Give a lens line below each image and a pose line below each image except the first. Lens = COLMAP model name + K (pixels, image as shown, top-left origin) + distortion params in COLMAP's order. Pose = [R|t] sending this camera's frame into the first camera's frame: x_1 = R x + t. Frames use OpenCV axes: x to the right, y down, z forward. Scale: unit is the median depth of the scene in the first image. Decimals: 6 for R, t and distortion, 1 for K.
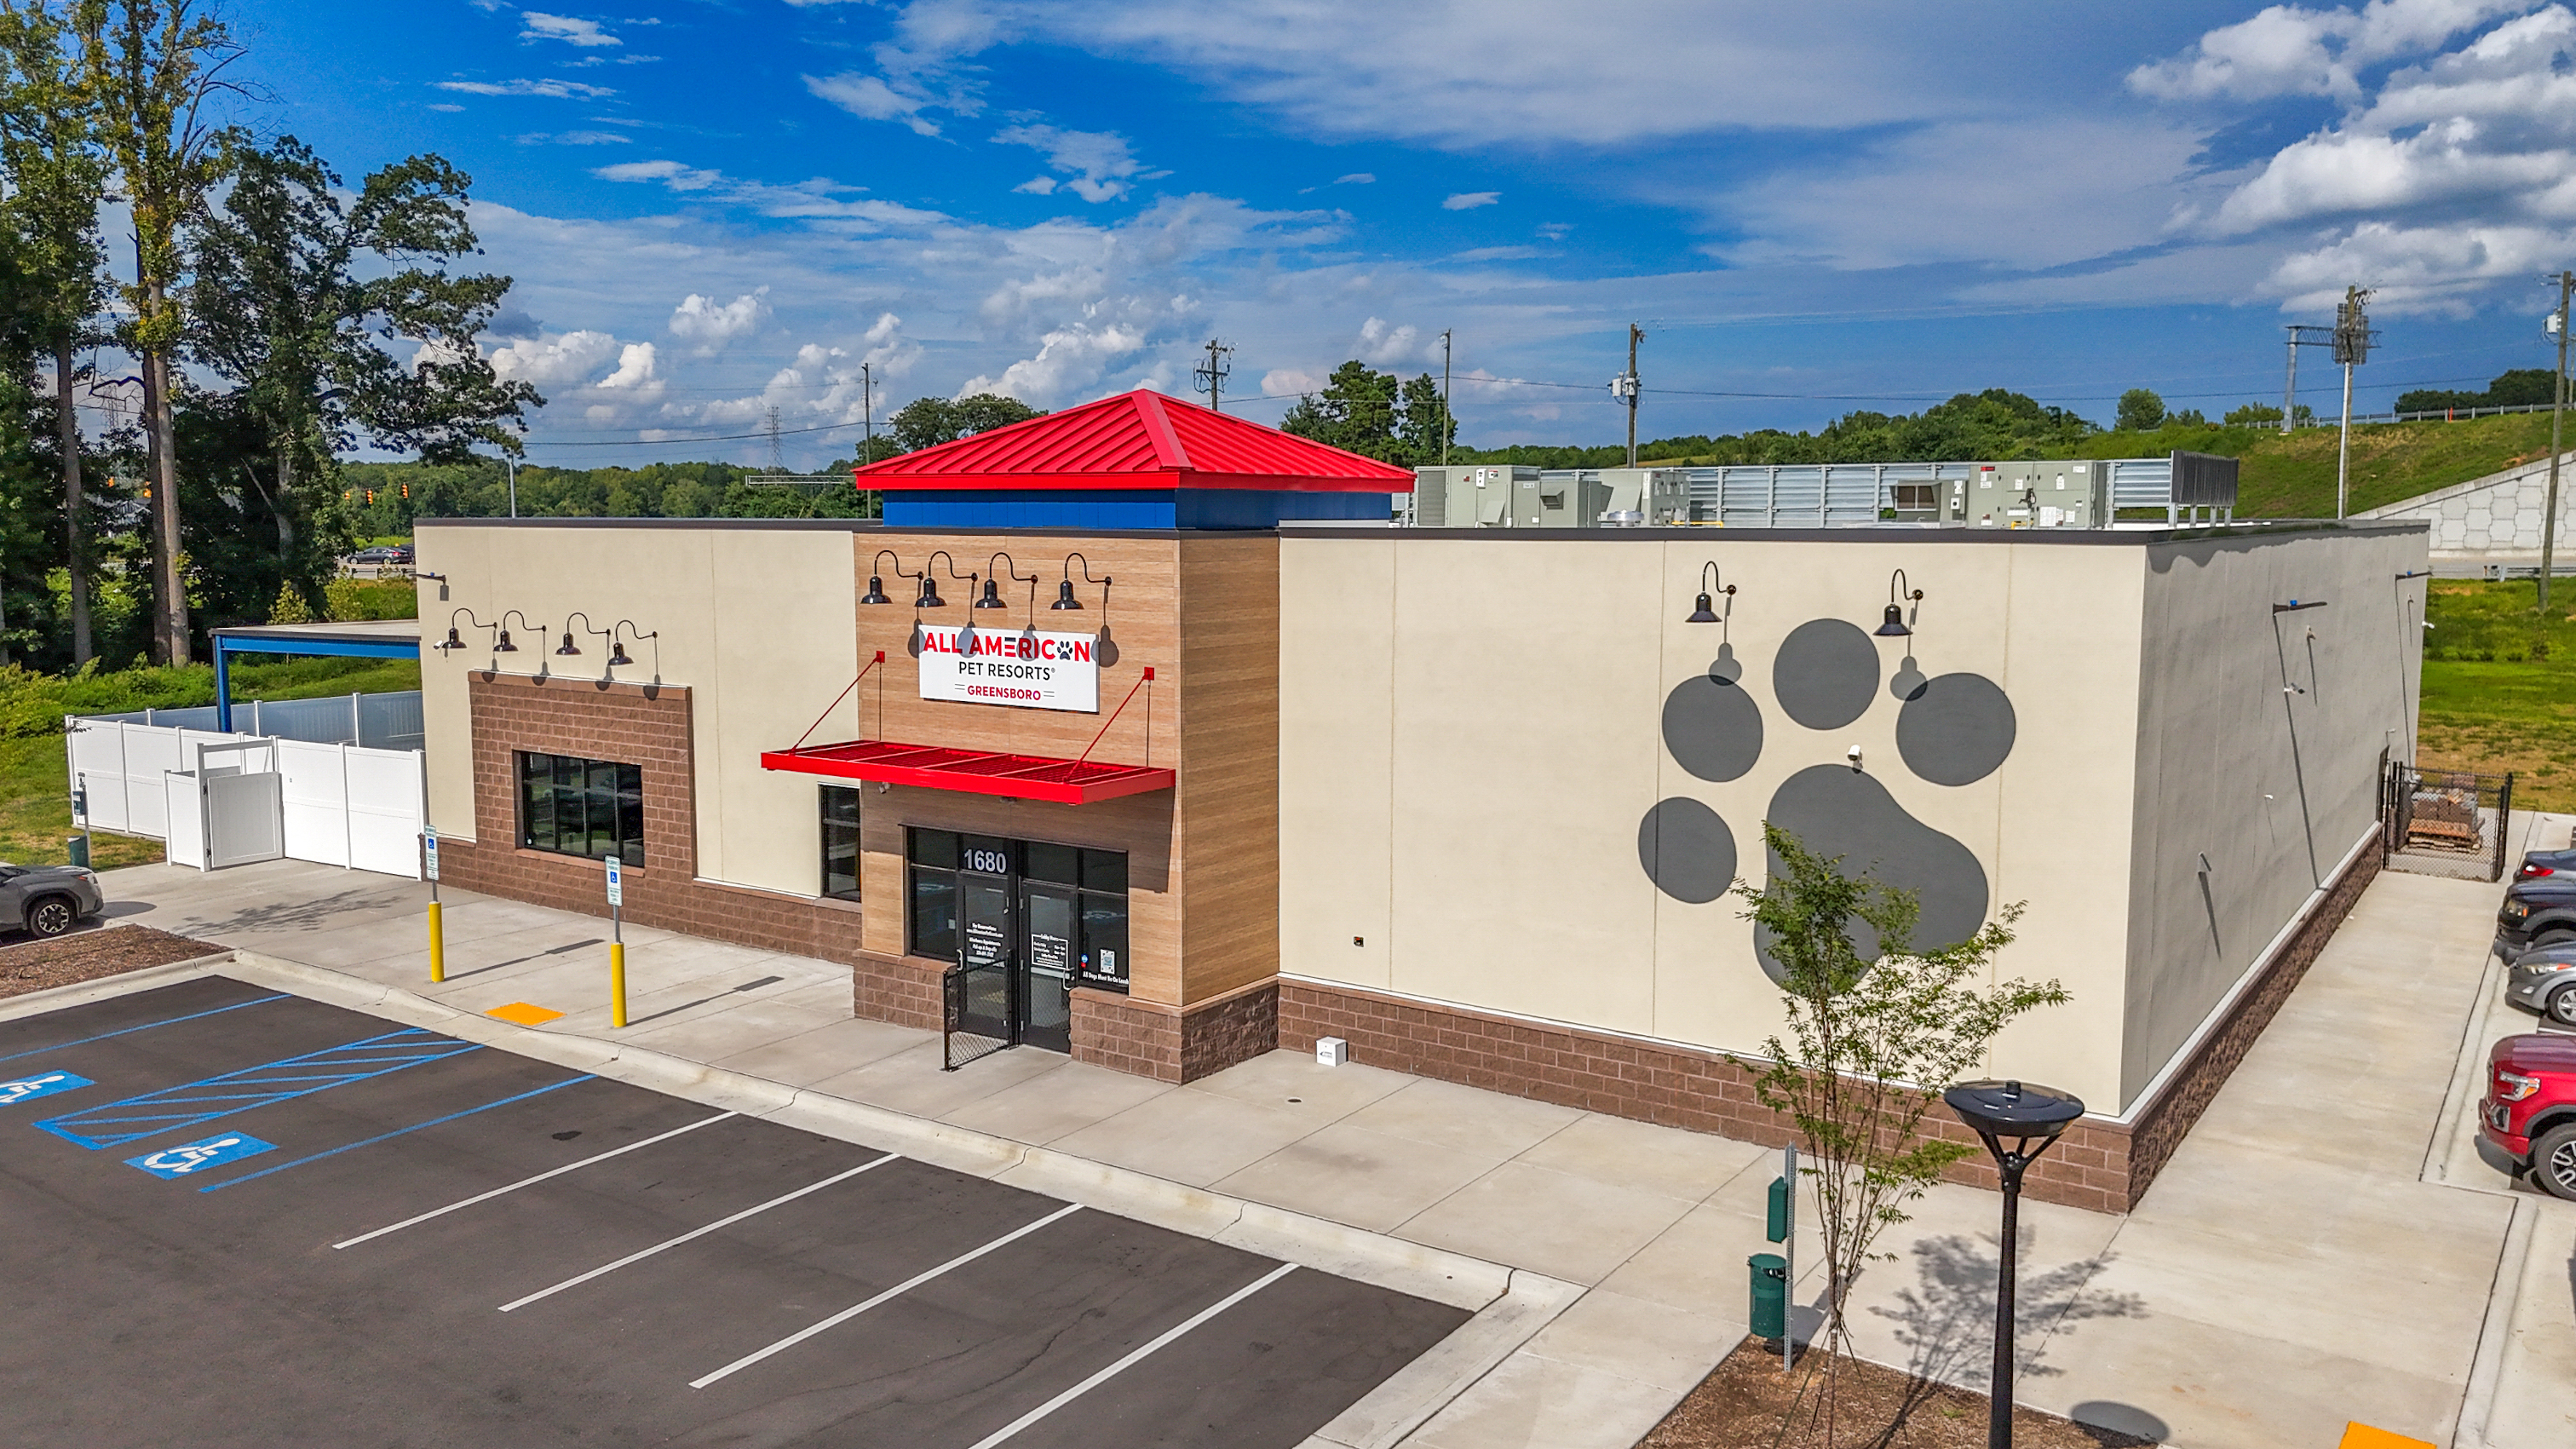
lens RADIAL K [[1894.8, 0, 1288.0], [0, 1894.8, 724.5], [0, 0, 1]] dist [0.076242, -0.084292]
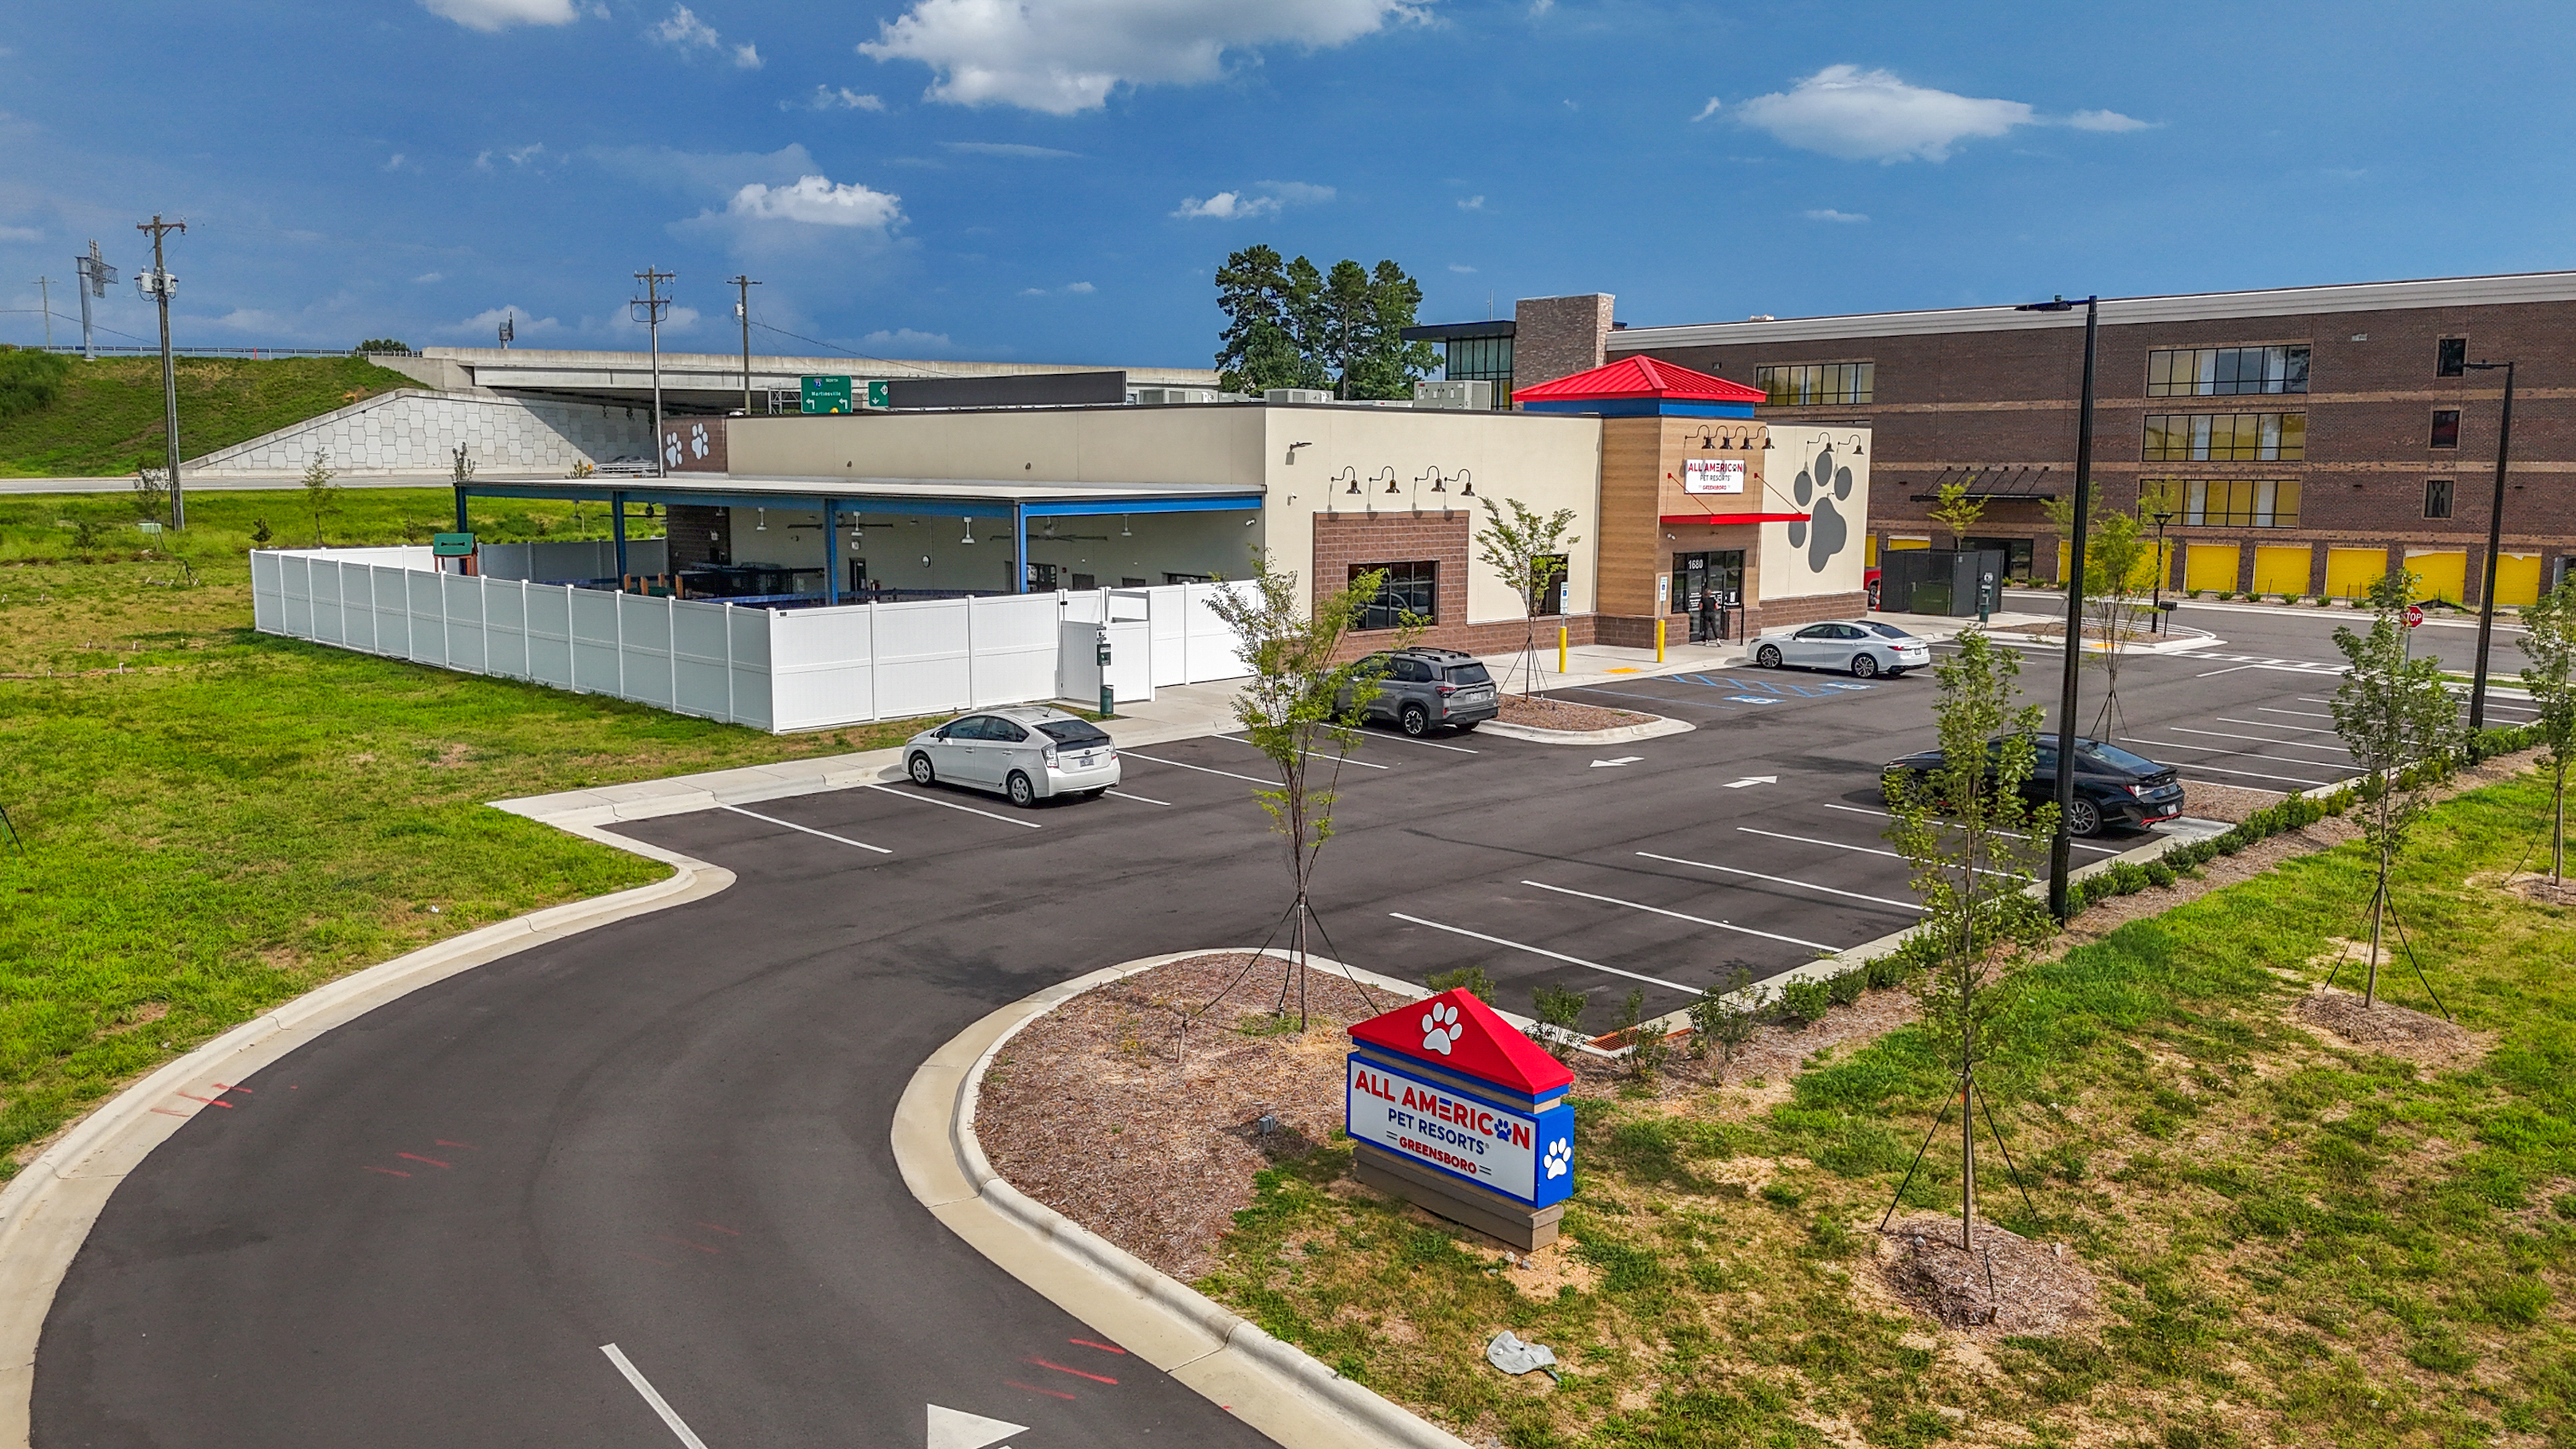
lens RADIAL K [[1894.8, 0, 1288.0], [0, 1894.8, 724.5], [0, 0, 1]] dist [0.076242, -0.084292]
pose [[0.168756, -0.129659, 0.977093, -1.751896], [0.101142, 0.988355, 0.113685, -0.032667], [-0.980455, 0.079640, 0.179904, 0.761453]]
